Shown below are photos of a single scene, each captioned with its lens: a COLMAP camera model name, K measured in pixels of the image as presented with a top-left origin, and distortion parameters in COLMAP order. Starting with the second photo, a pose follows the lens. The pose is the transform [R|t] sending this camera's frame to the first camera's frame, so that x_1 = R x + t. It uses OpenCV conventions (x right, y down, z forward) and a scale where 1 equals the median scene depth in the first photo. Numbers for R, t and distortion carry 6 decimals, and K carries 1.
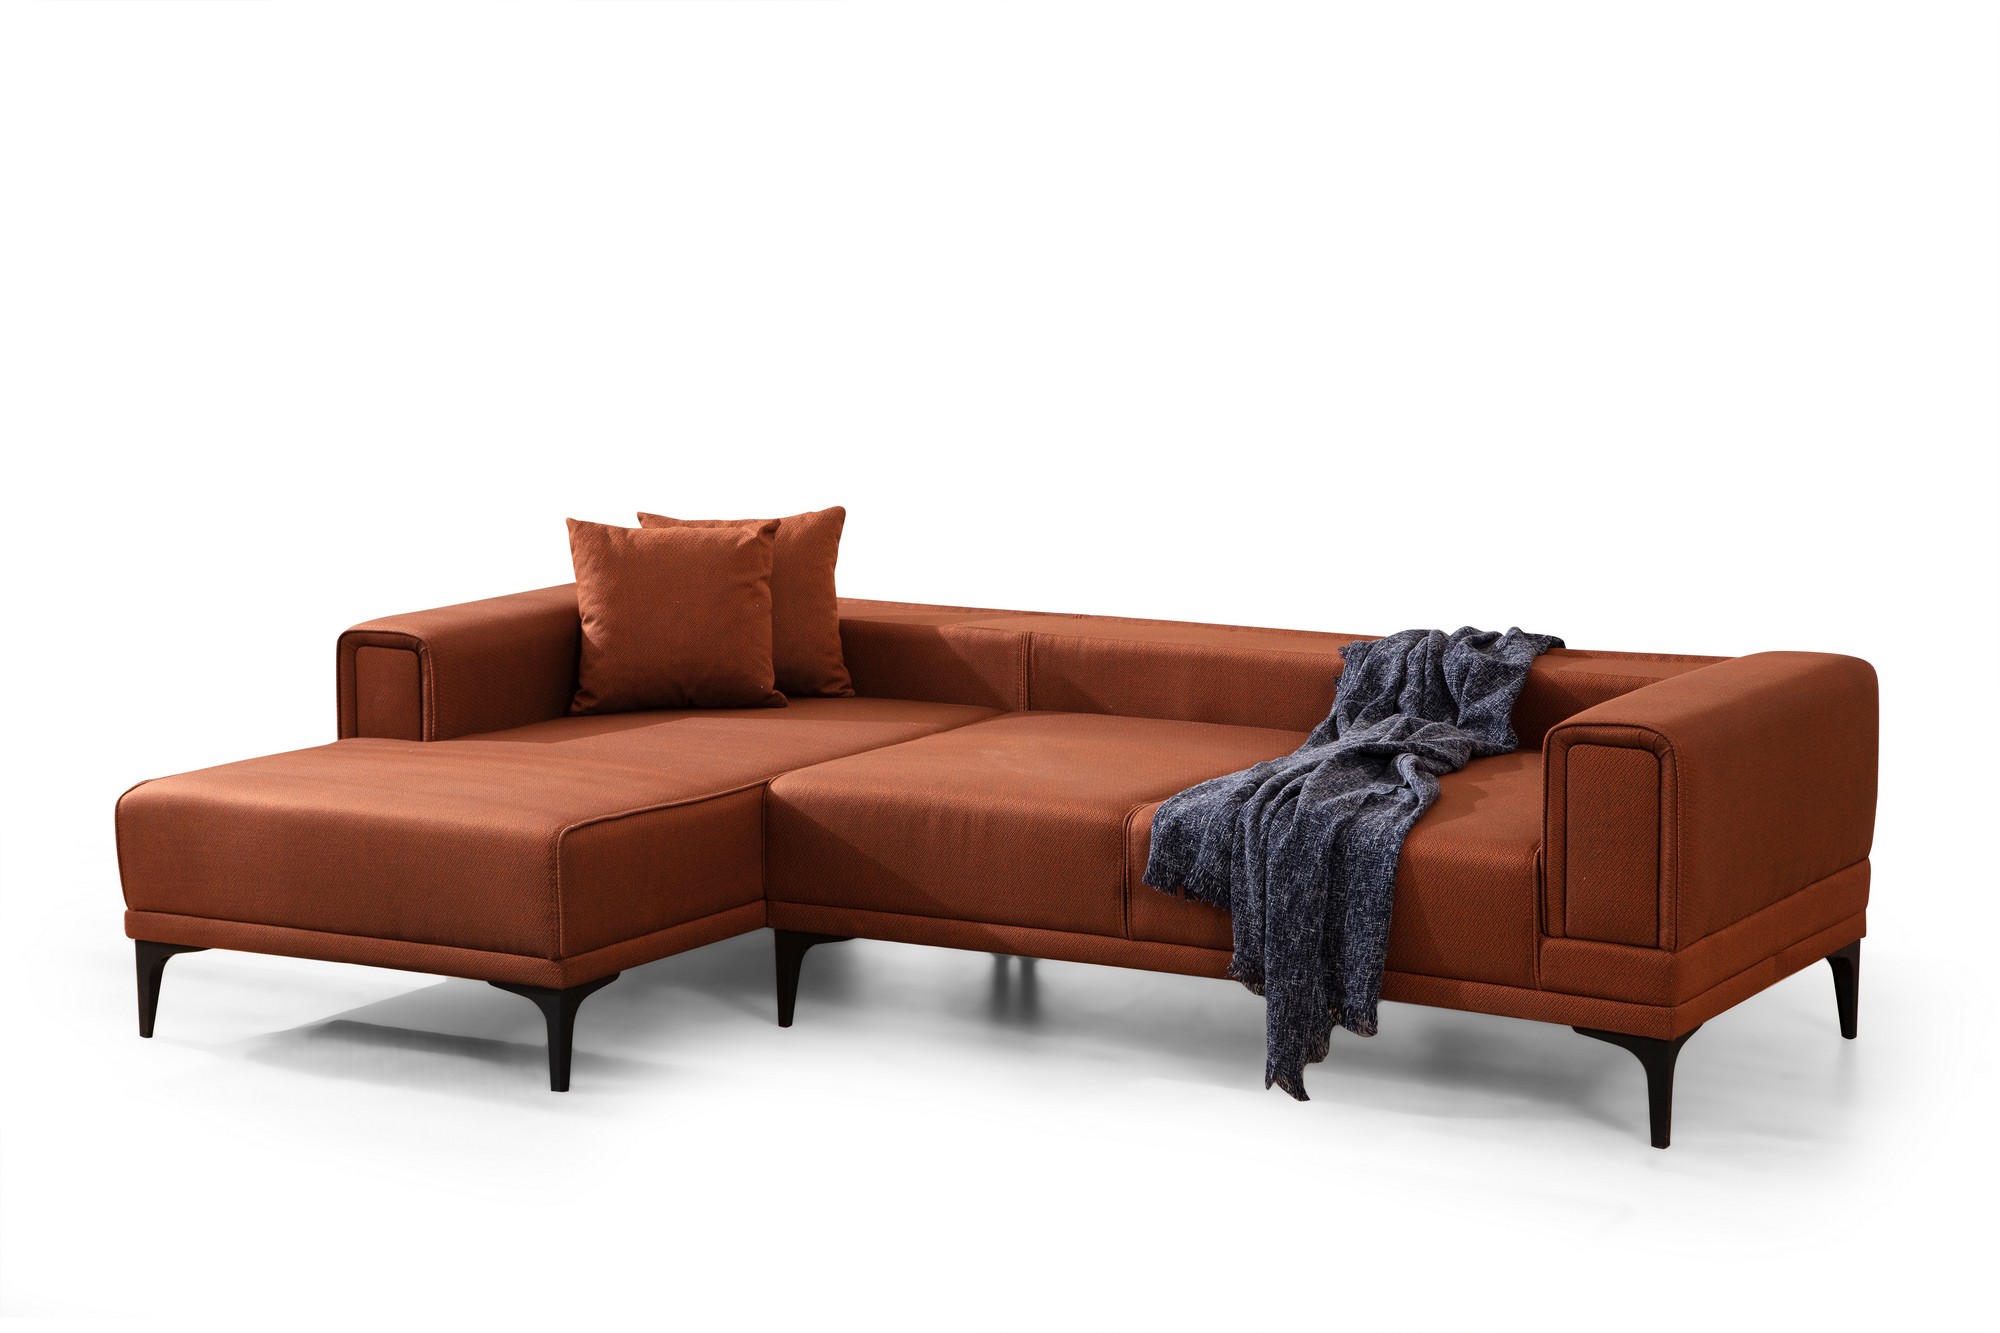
lens RADIAL K [[3945.4, 0, 900.4], [0, 3945.4, 672.9], [0, 0, 1]] dist [0.089097, 0.307972]
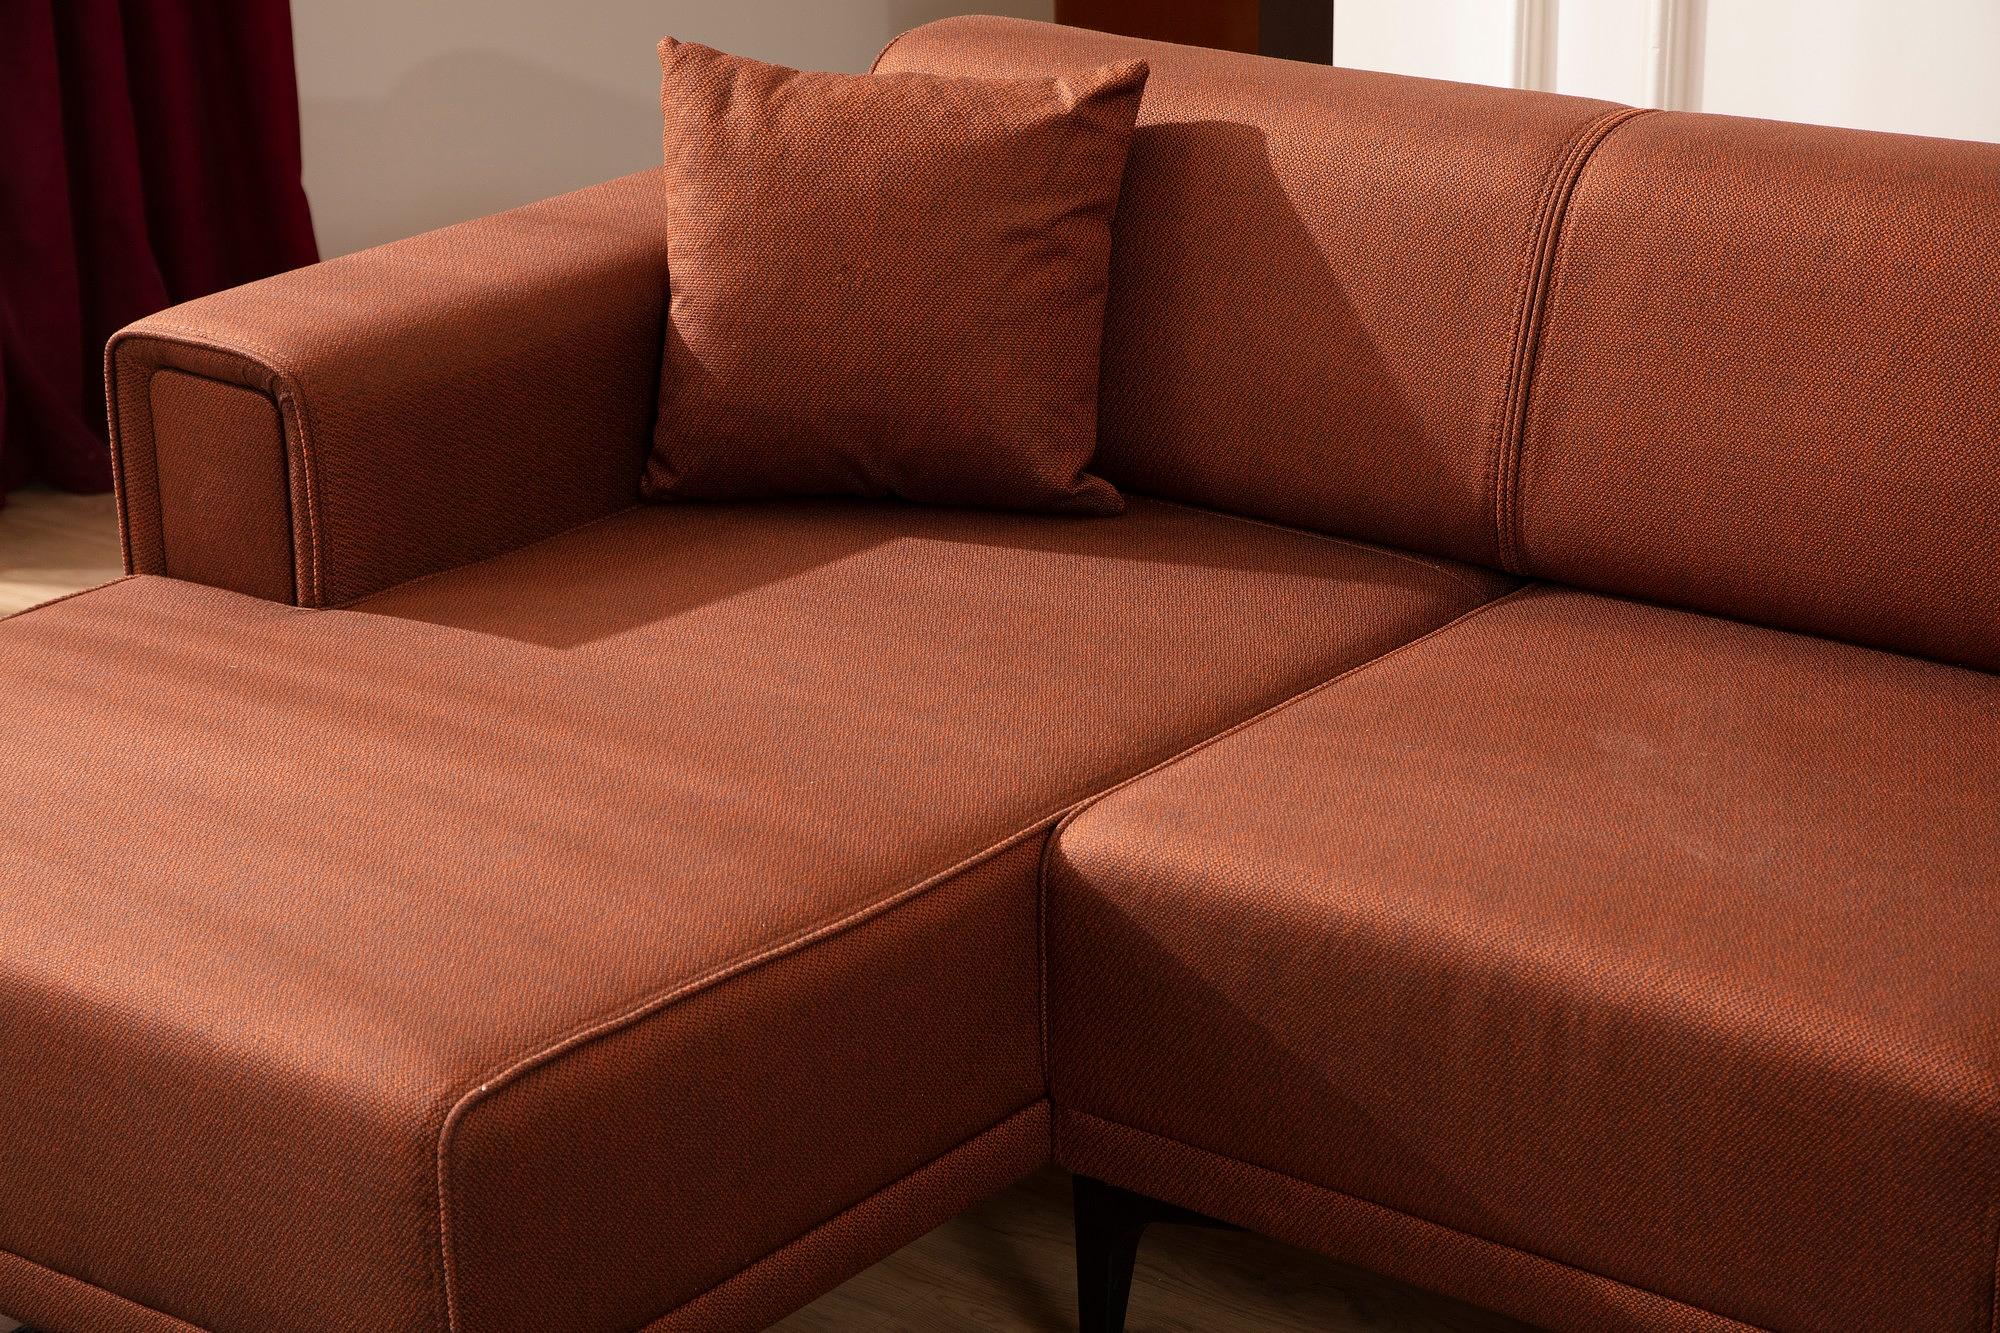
lens RADIAL K [[4363.3, 0, 873.2], [0, 4363.3, 721.8], [0, 0, 1]] dist [0.030083, 5.043889]
pose [[0.991254, 0.029988, -0.128515, 0.004809], [-0.001838, 0.976881, 0.213778, -0.077676], [0.131954, -0.211672, 0.968392, 0.575425]]
